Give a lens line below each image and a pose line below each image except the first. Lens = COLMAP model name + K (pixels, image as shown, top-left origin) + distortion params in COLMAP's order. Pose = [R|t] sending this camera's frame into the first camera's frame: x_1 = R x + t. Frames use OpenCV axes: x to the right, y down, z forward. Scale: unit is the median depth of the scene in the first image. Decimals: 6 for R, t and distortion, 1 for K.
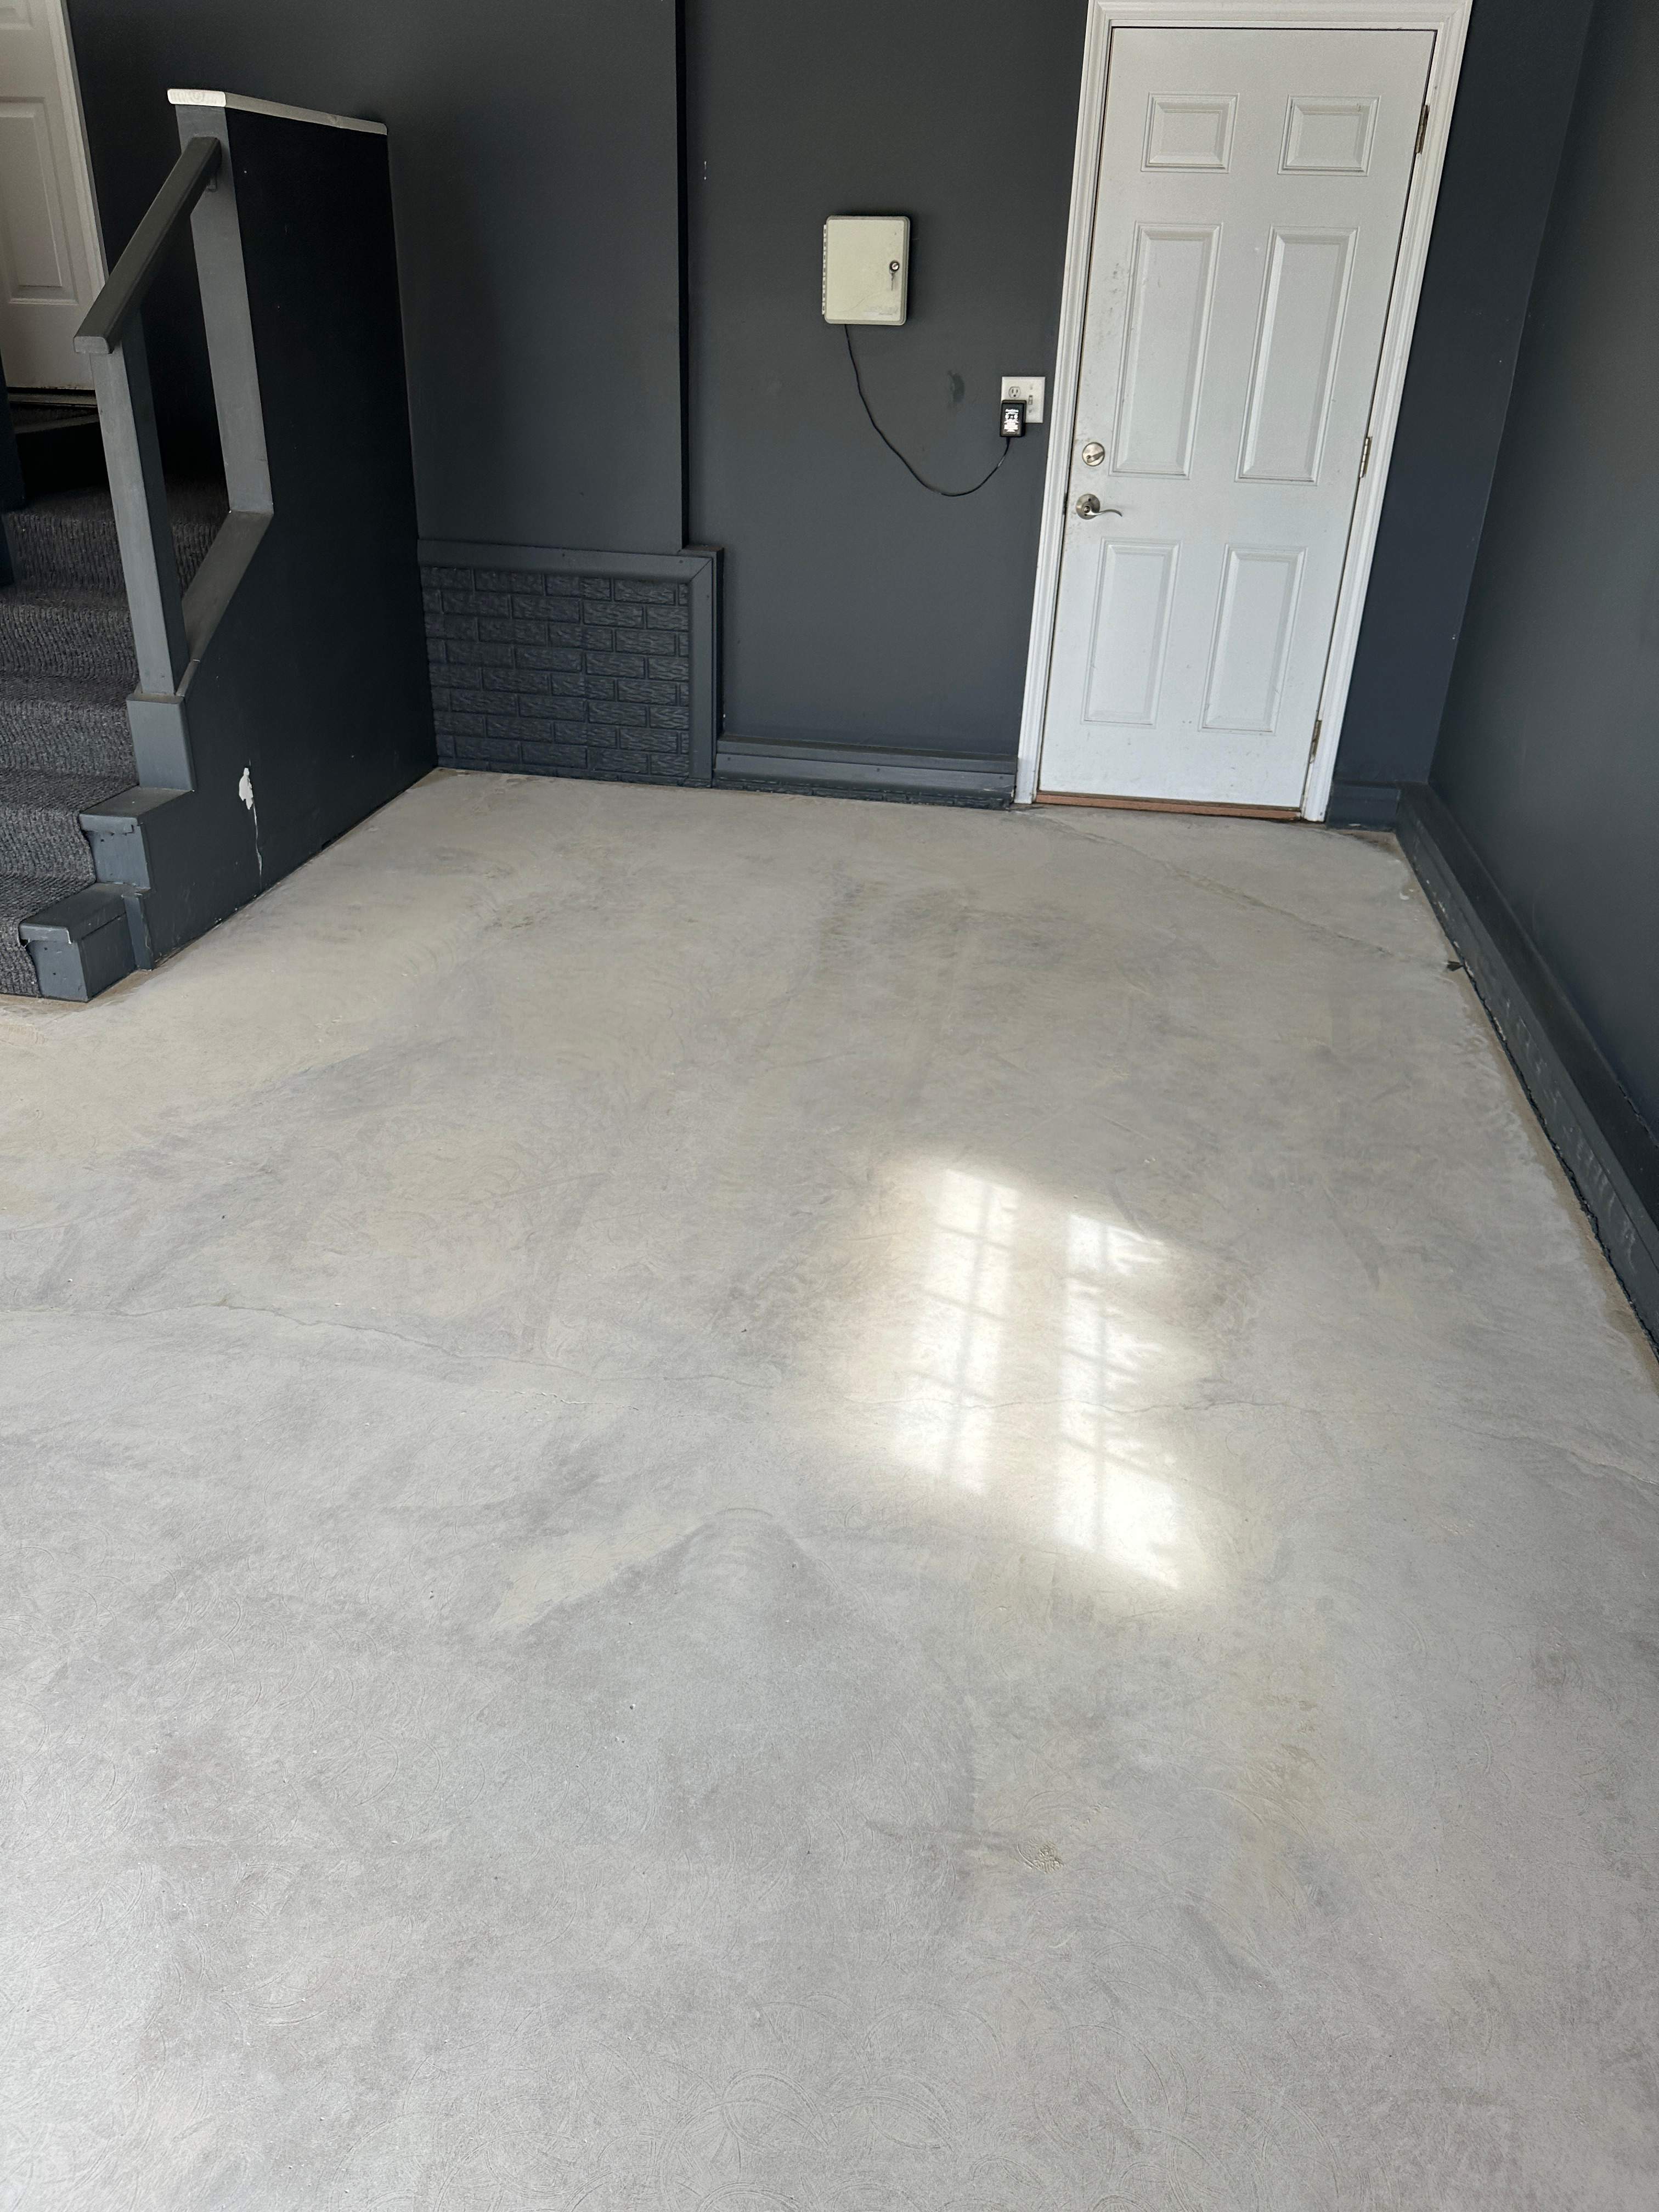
lens RADIAL K [[1543.3, 0, 819.6], [0, 1543.3, 1107.0], [0, 0, 1]] dist [0.062704, -0.119392]
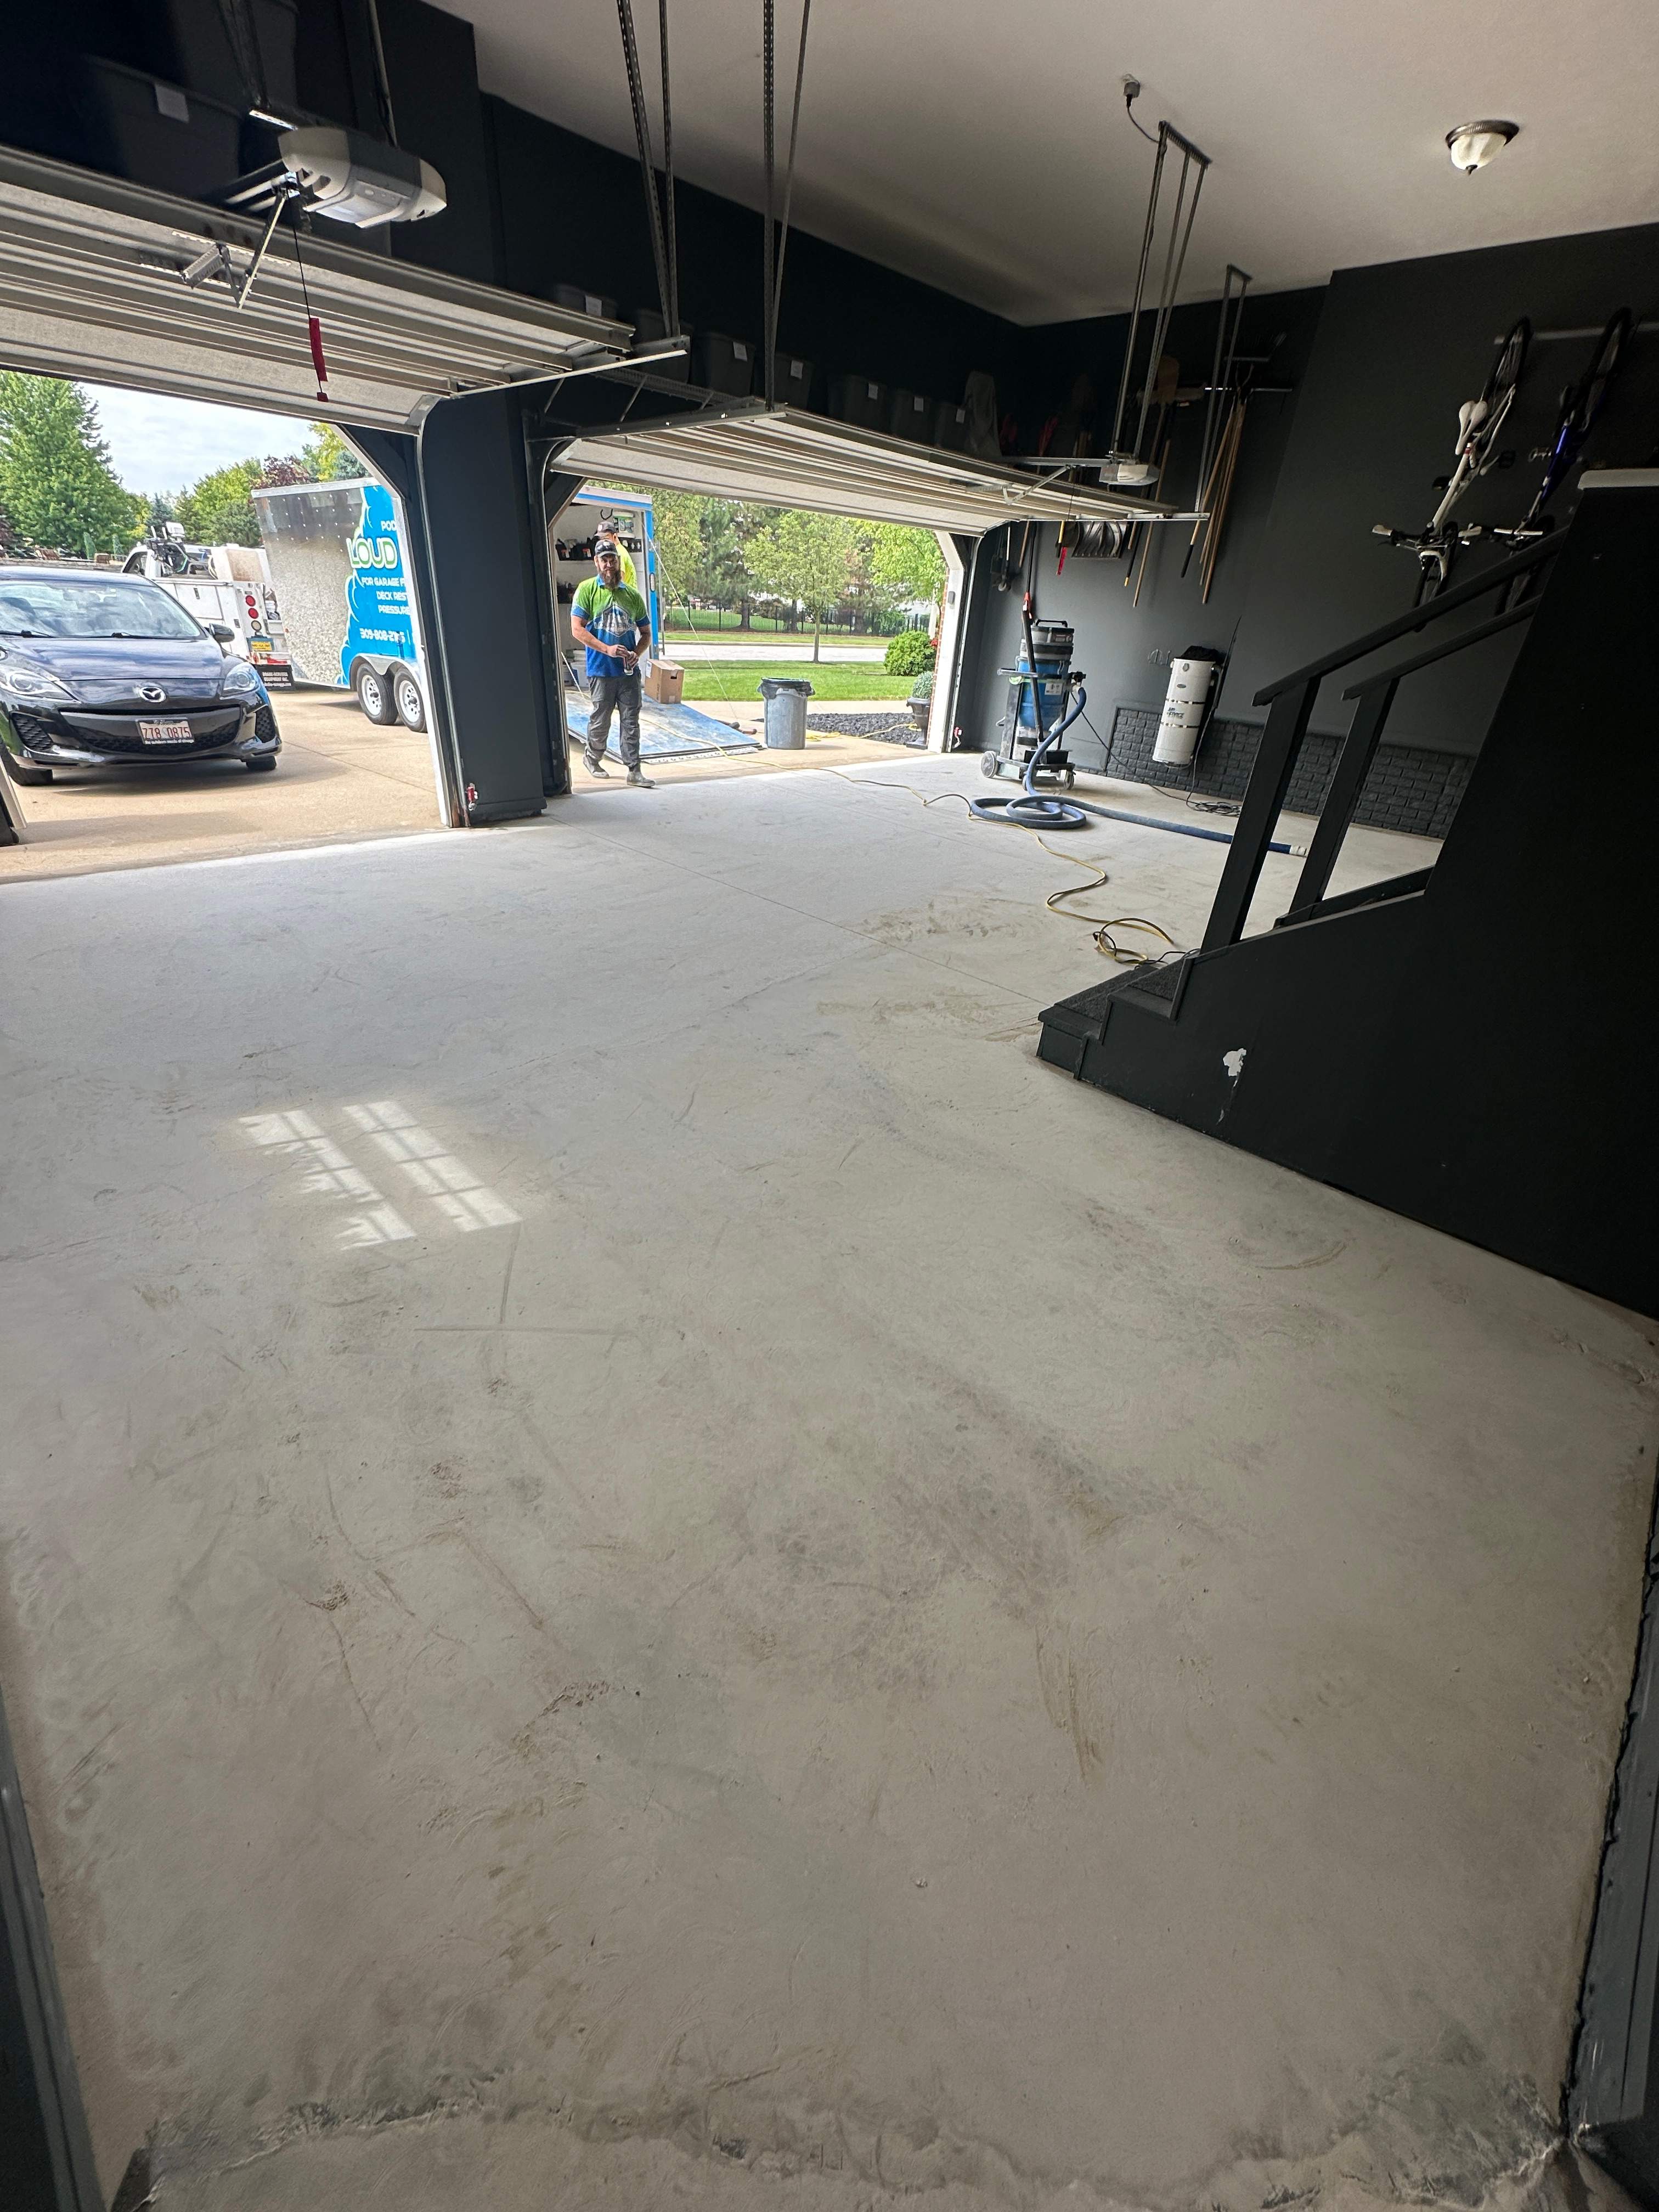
lens RADIAL K [[878.6, 0, 829.5], [0, 878.6, 1106.0], [0, 0, 1]] dist [-0.002951, -0.000280]
pose [[-0.567501, 0.360013, -0.740495, 0.390477], [-0.448442, 0.619108, 0.644674, -0.542721], [0.690538, 0.697923, -0.189899, 1.032862]]
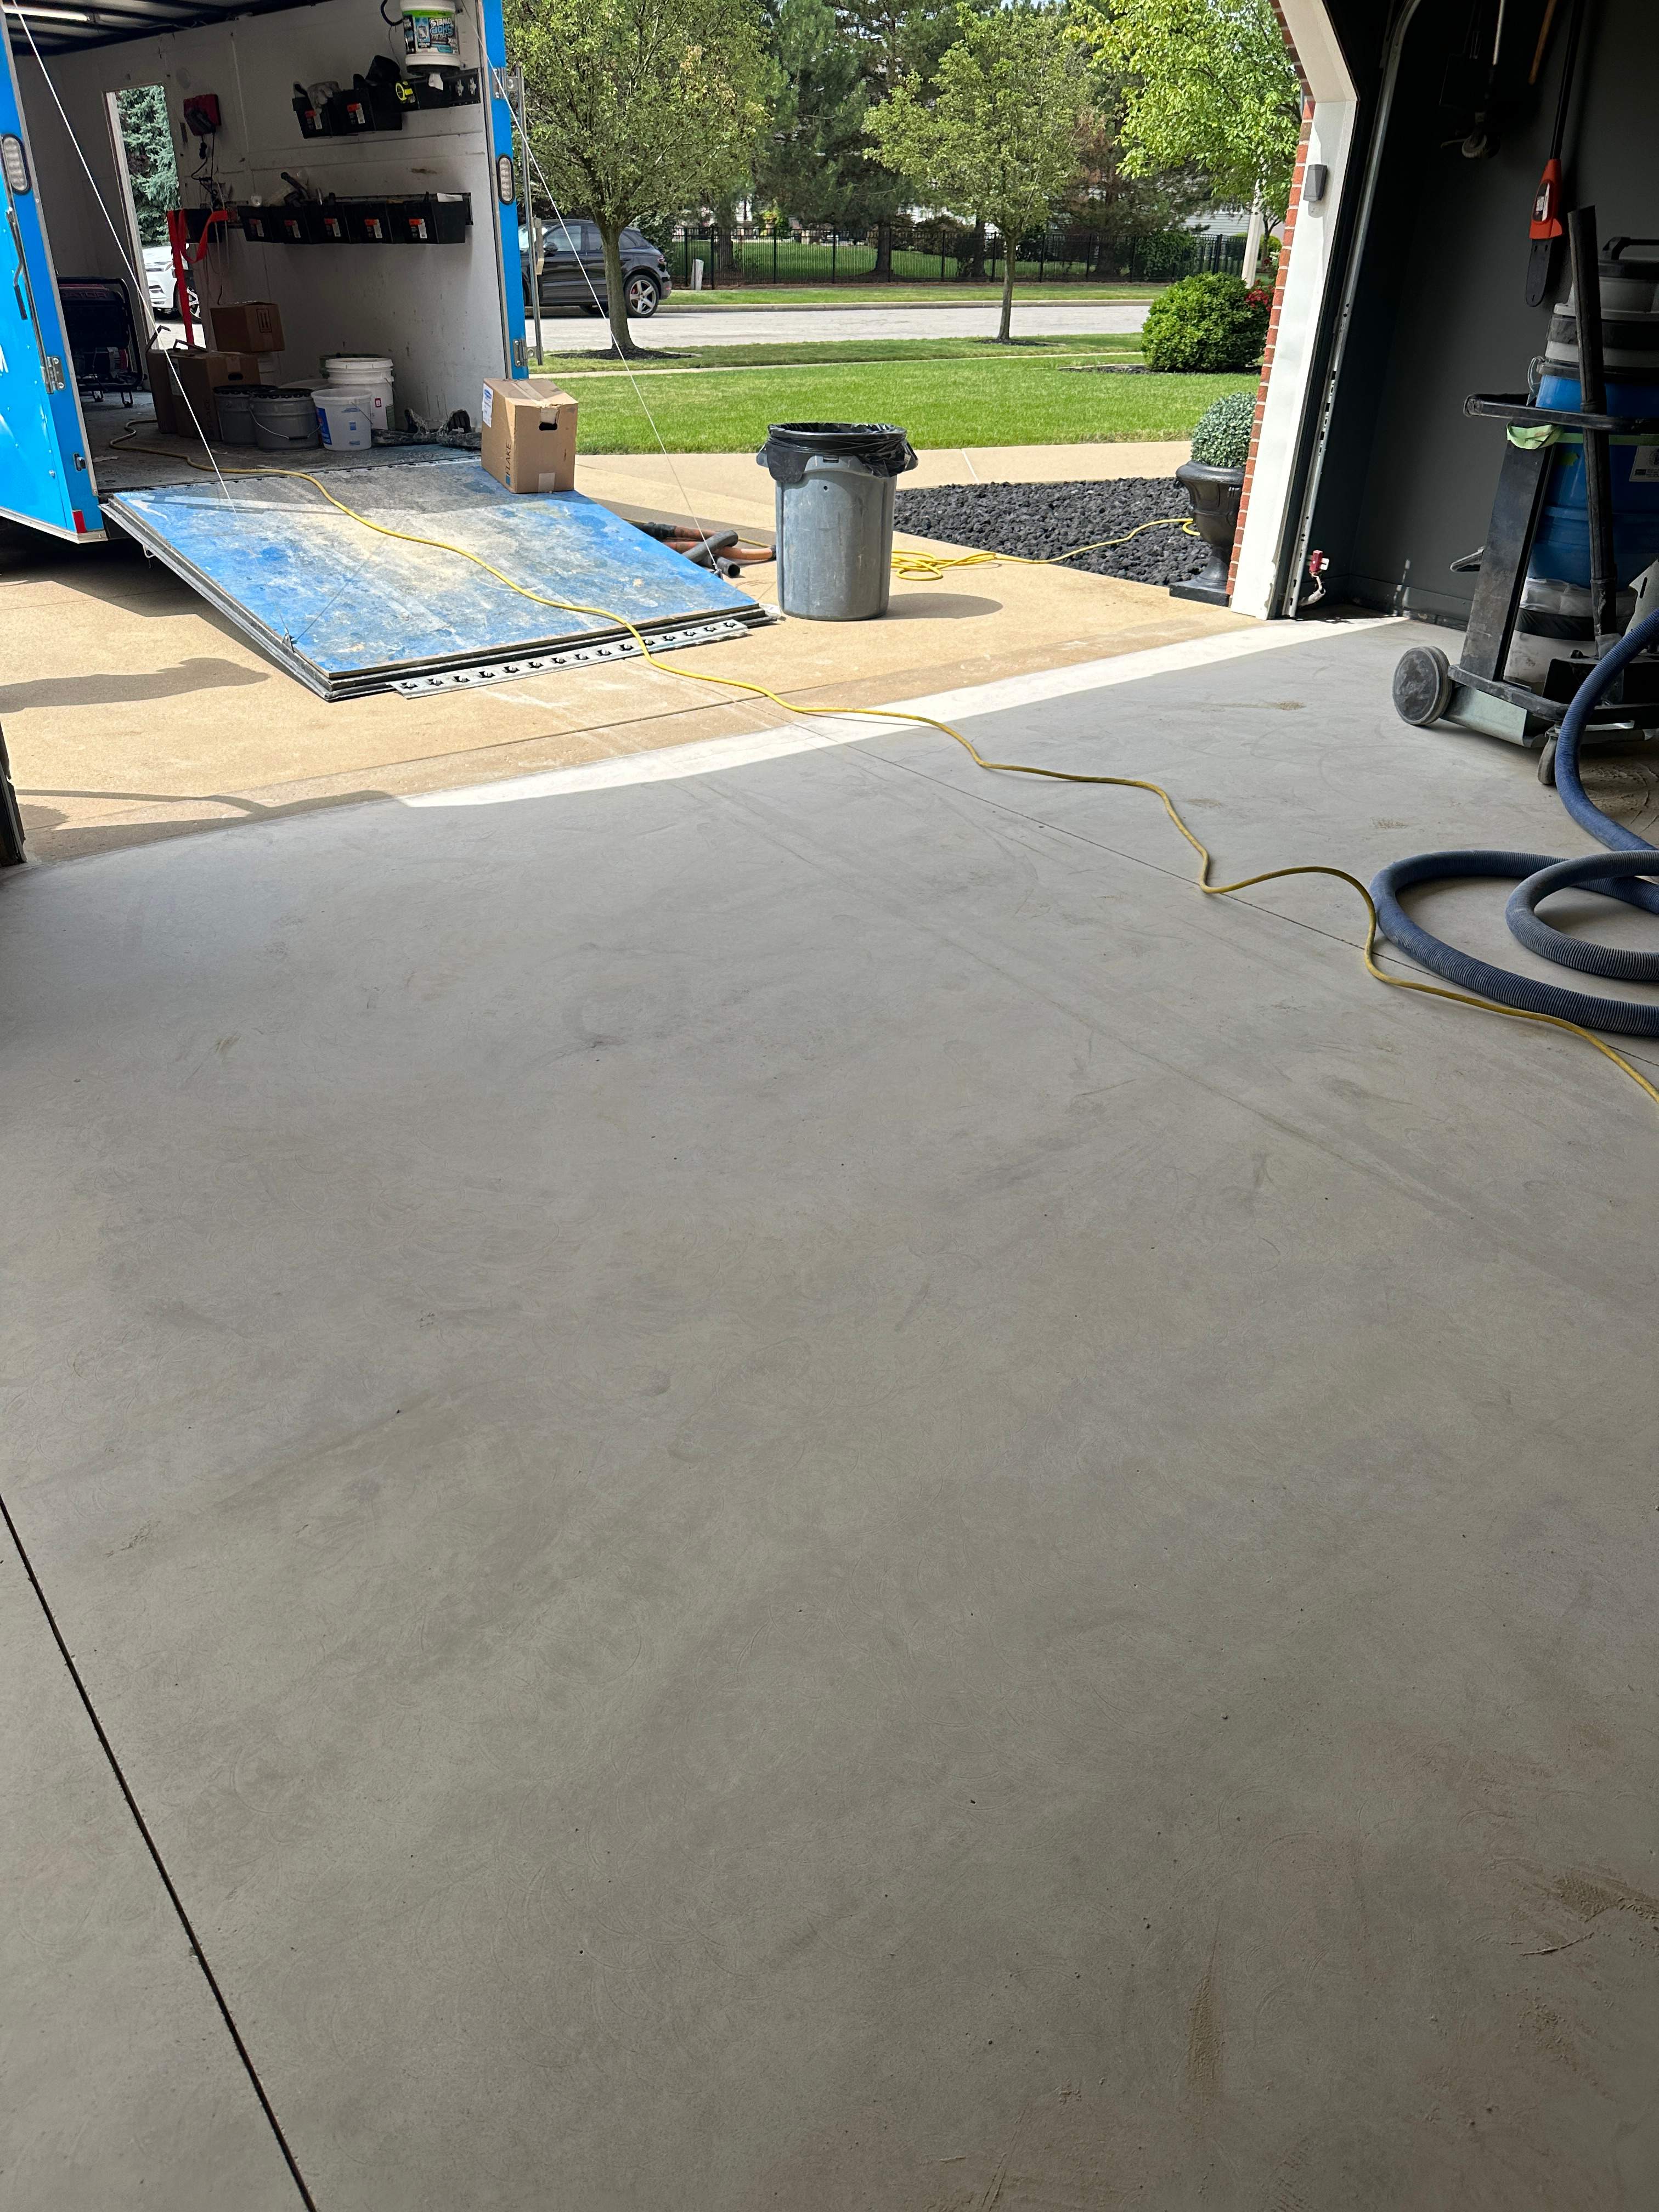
lens RADIAL K [[1571.1, 0, 818.1], [0, 1571.1, 1090.3], [0, 0, 1]] dist [0.050787, -0.074055]
pose [[-0.673307, 0.322958, -0.665098, -0.591656], [-0.381649, 0.618636, 0.686756, -0.299546], [0.633247, 0.716232, -0.293275, 0.540288]]
